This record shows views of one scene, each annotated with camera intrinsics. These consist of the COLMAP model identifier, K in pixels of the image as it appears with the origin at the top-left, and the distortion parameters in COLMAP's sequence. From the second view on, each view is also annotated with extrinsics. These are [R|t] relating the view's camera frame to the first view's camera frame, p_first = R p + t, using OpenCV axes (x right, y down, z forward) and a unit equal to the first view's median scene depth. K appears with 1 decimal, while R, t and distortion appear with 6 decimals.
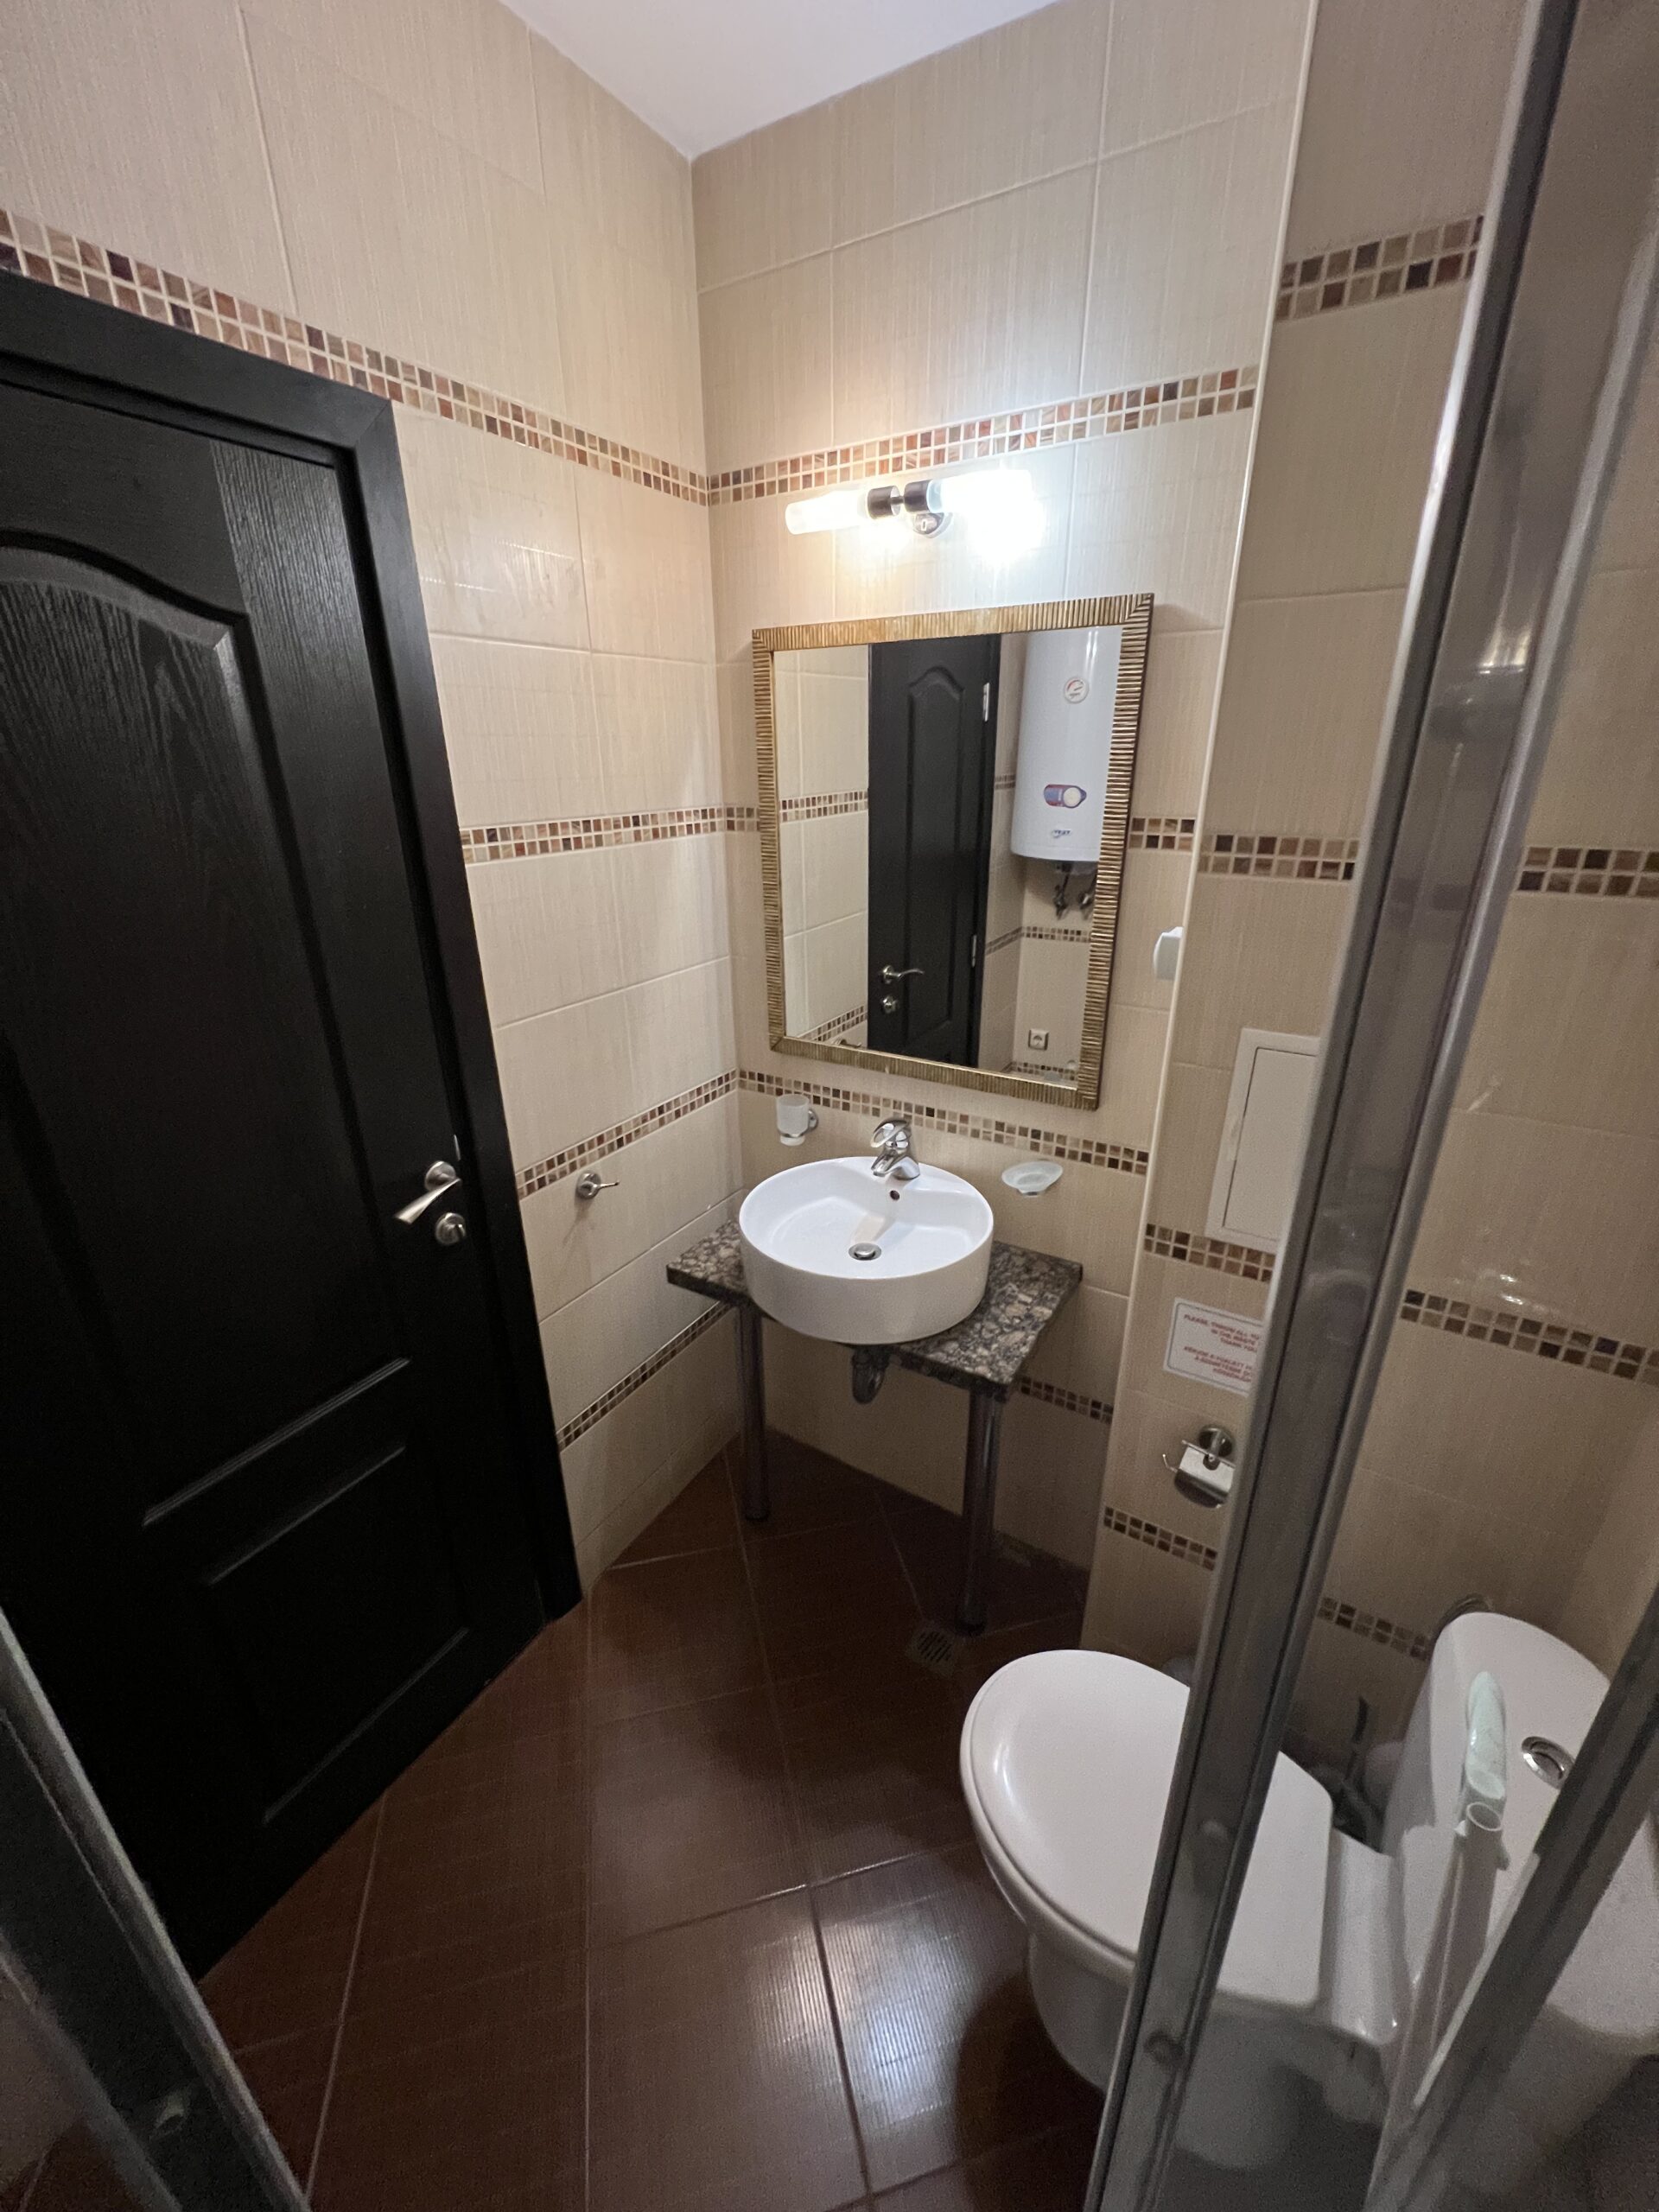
lens RADIAL K [[884.2, 0, 828.9], [0, 884.2, 1109.8], [0, 0, 1]] dist [0.000214, -0.000315]
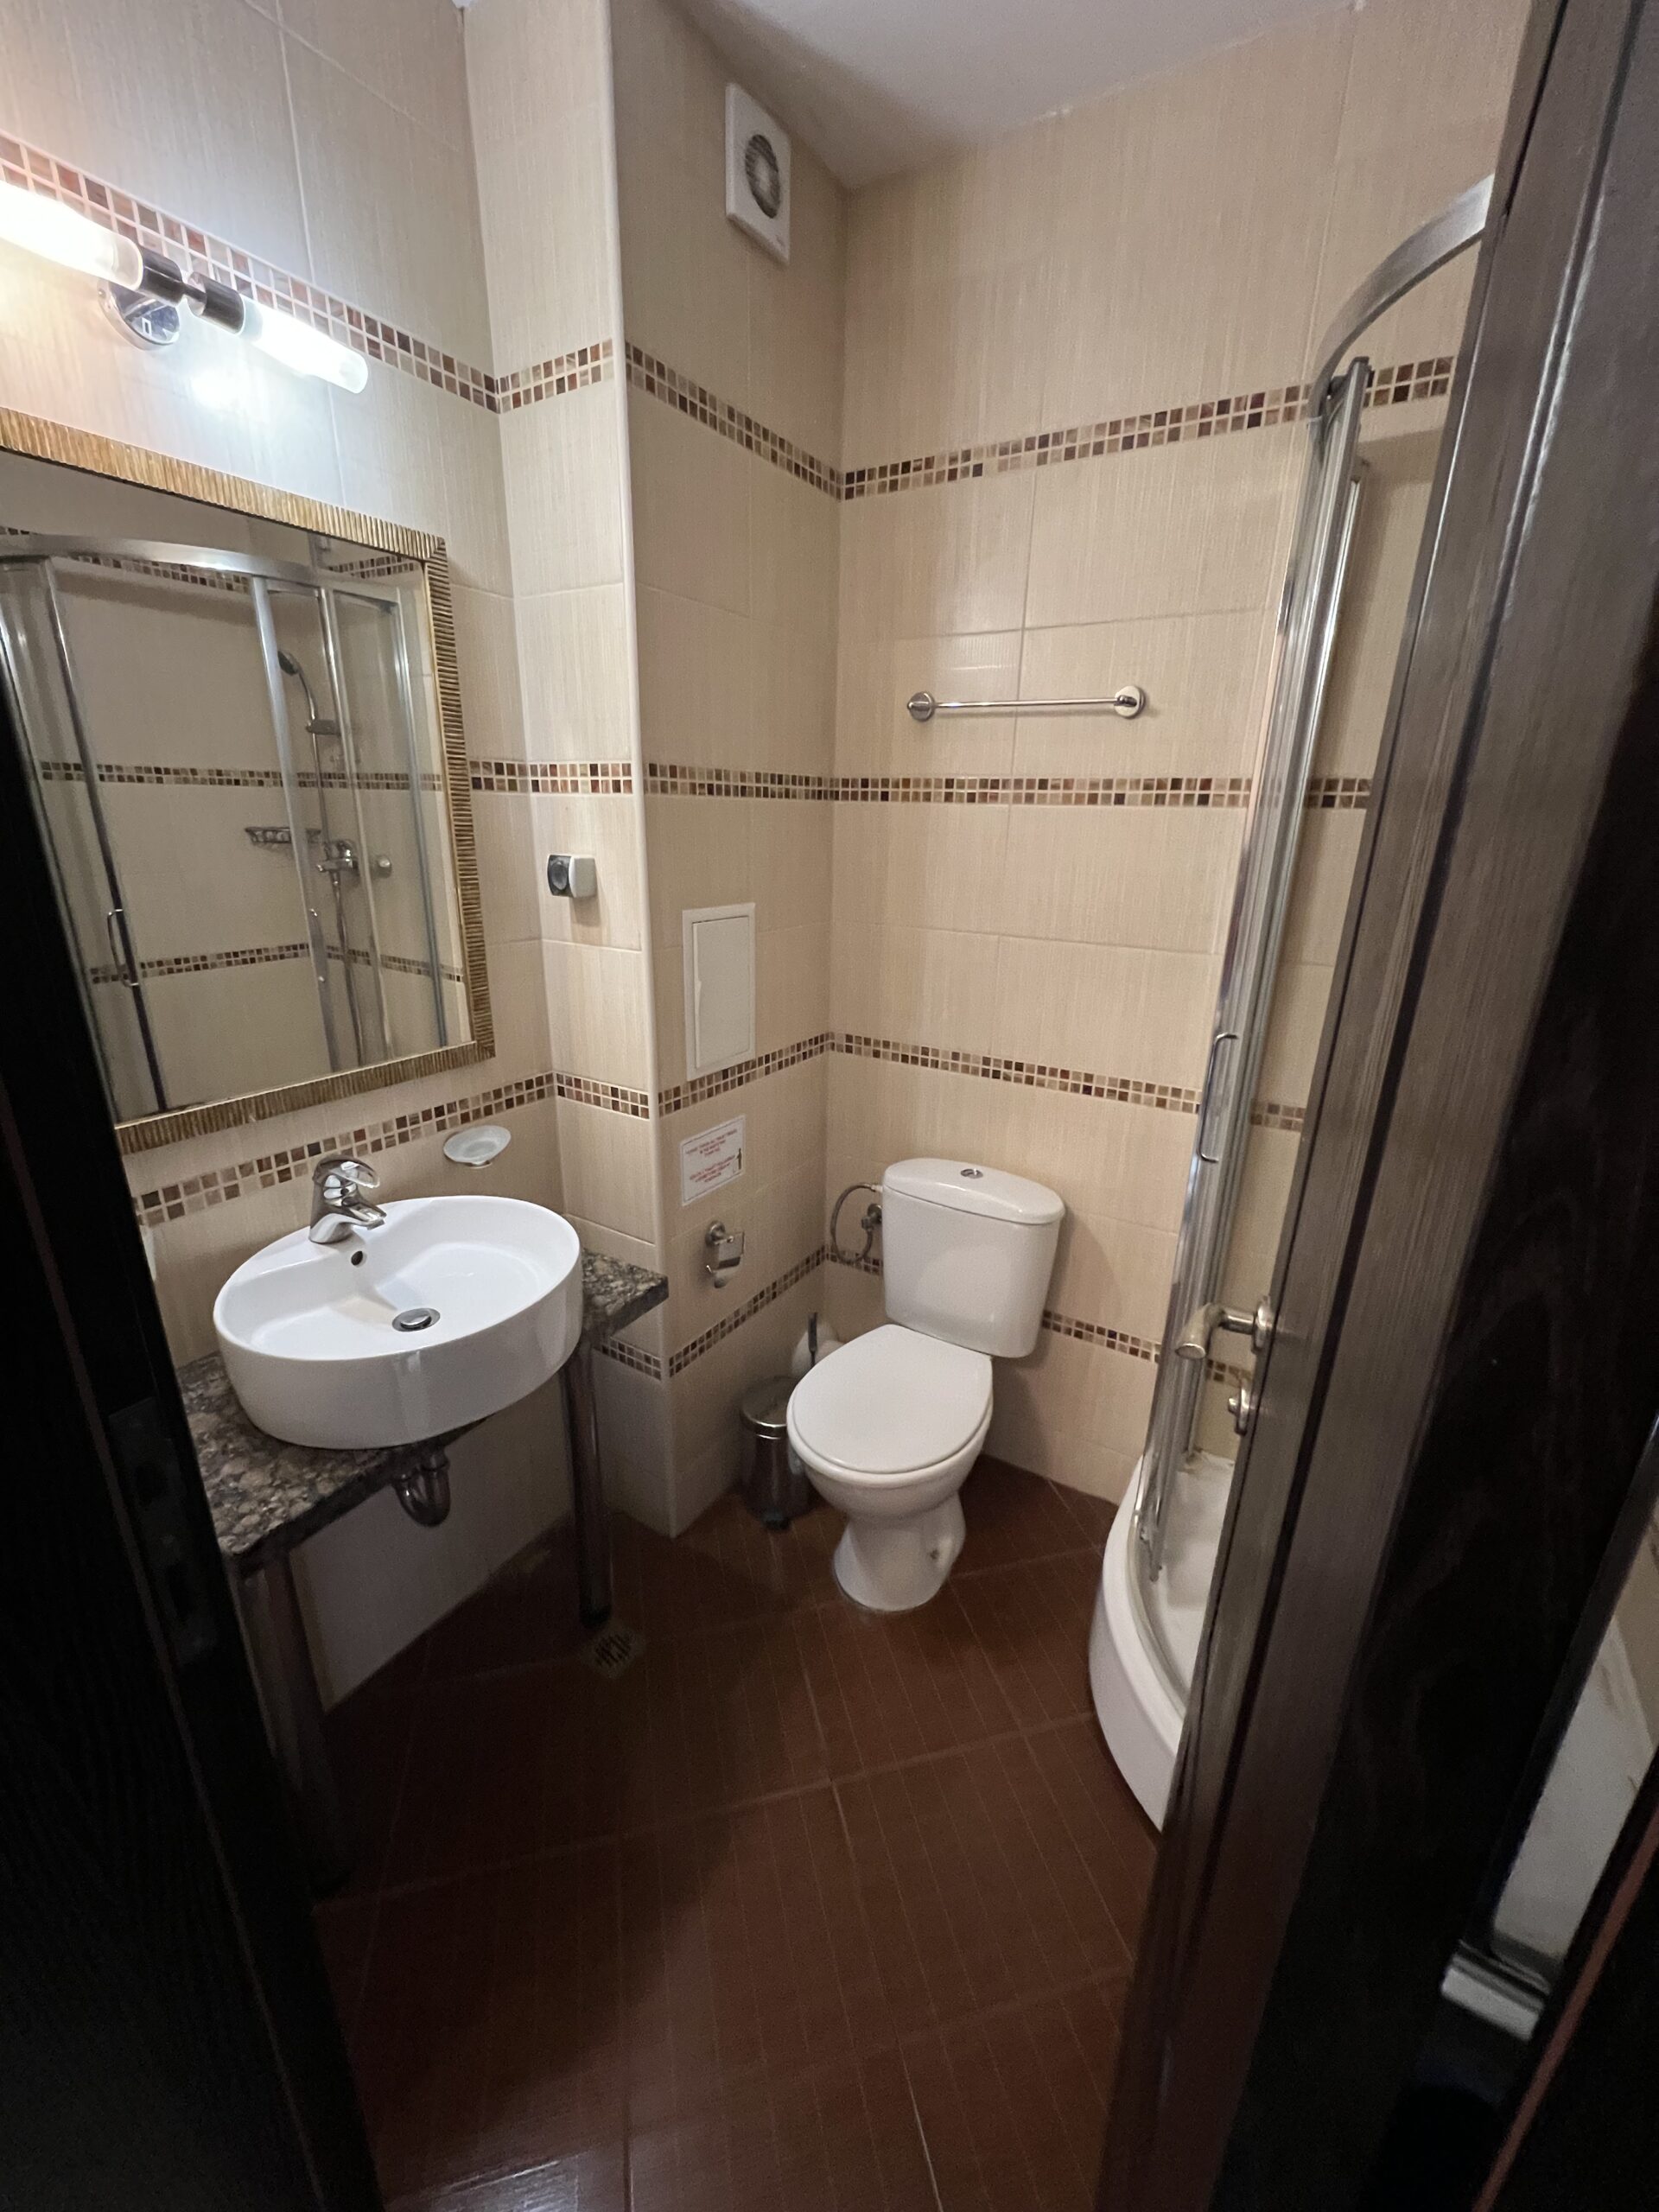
lens RADIAL K [[886.9, 0, 826.6], [0, 886.9, 1102.4], [0, 0, 1]] dist [0.001668, 0.000536]
pose [[-0.004419, -0.300330, 0.953825, -0.830511], [0.360764, 0.889120, 0.281628, -0.122814], [-0.932647, 0.345351, 0.104419, 0.690505]]
